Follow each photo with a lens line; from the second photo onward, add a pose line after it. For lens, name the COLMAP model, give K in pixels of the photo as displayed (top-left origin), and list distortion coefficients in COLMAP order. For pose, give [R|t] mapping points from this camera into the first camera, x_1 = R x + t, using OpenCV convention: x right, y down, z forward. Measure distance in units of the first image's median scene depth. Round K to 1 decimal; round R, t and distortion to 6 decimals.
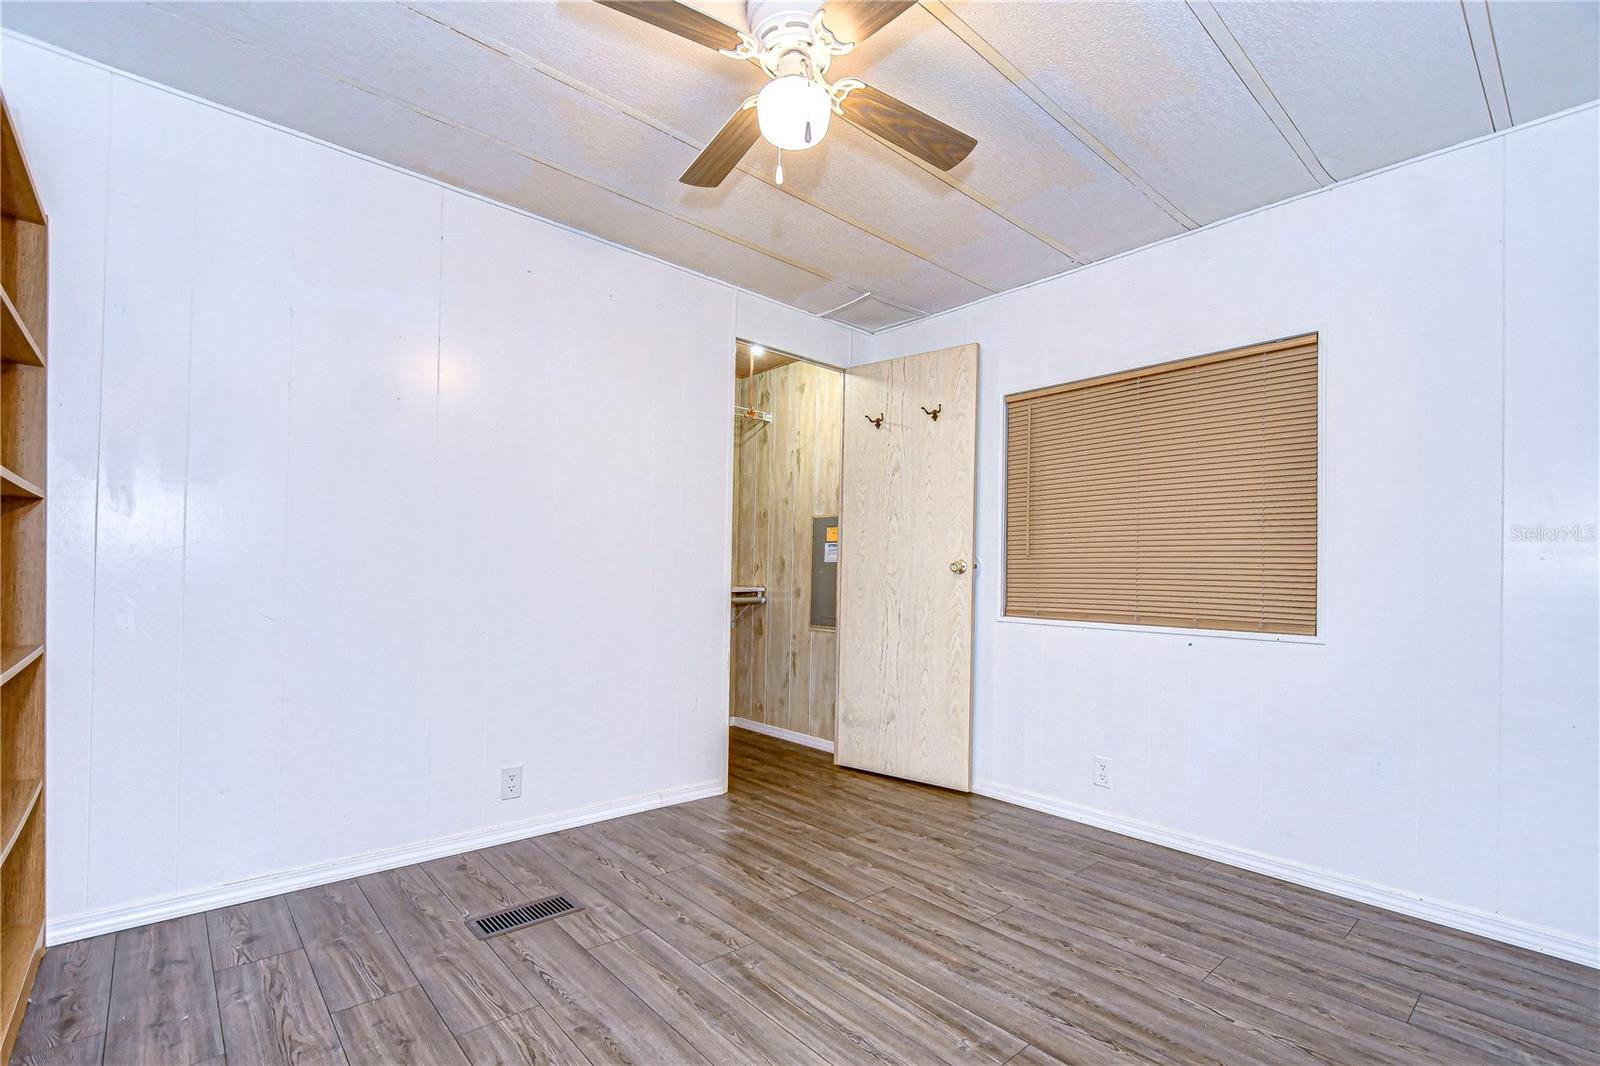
lens RADIAL K [[708.1, 0, 796.3], [0, 708.1, 564.8], [0, 0, 1]] dist [0.006749, -0.007994]
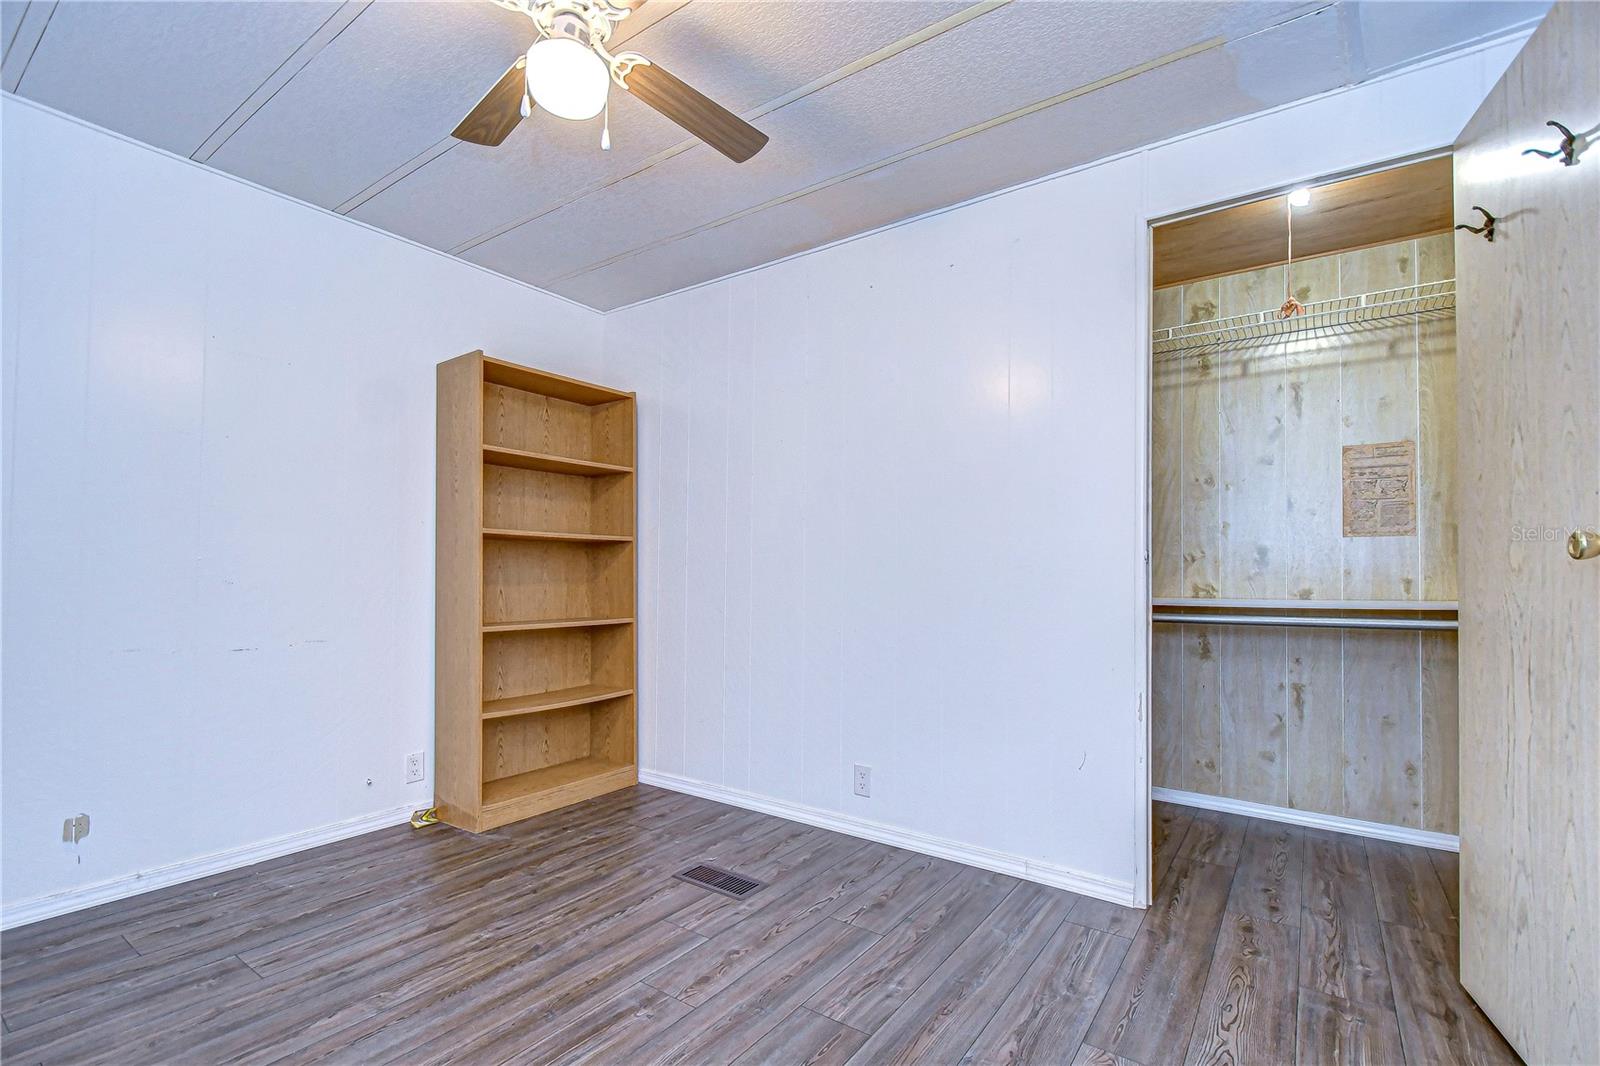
lens RADIAL K [[708.1, 0, 796.3], [0, 708.1, 564.8], [0, 0, 1]] dist [0.006749, -0.007994]
pose [[0.240811, -0.028314, -0.970159, 0.669476], [0.012838, 0.999580, -0.025986, 0.024668], [0.970487, -0.006197, 0.241073, 0.763918]]
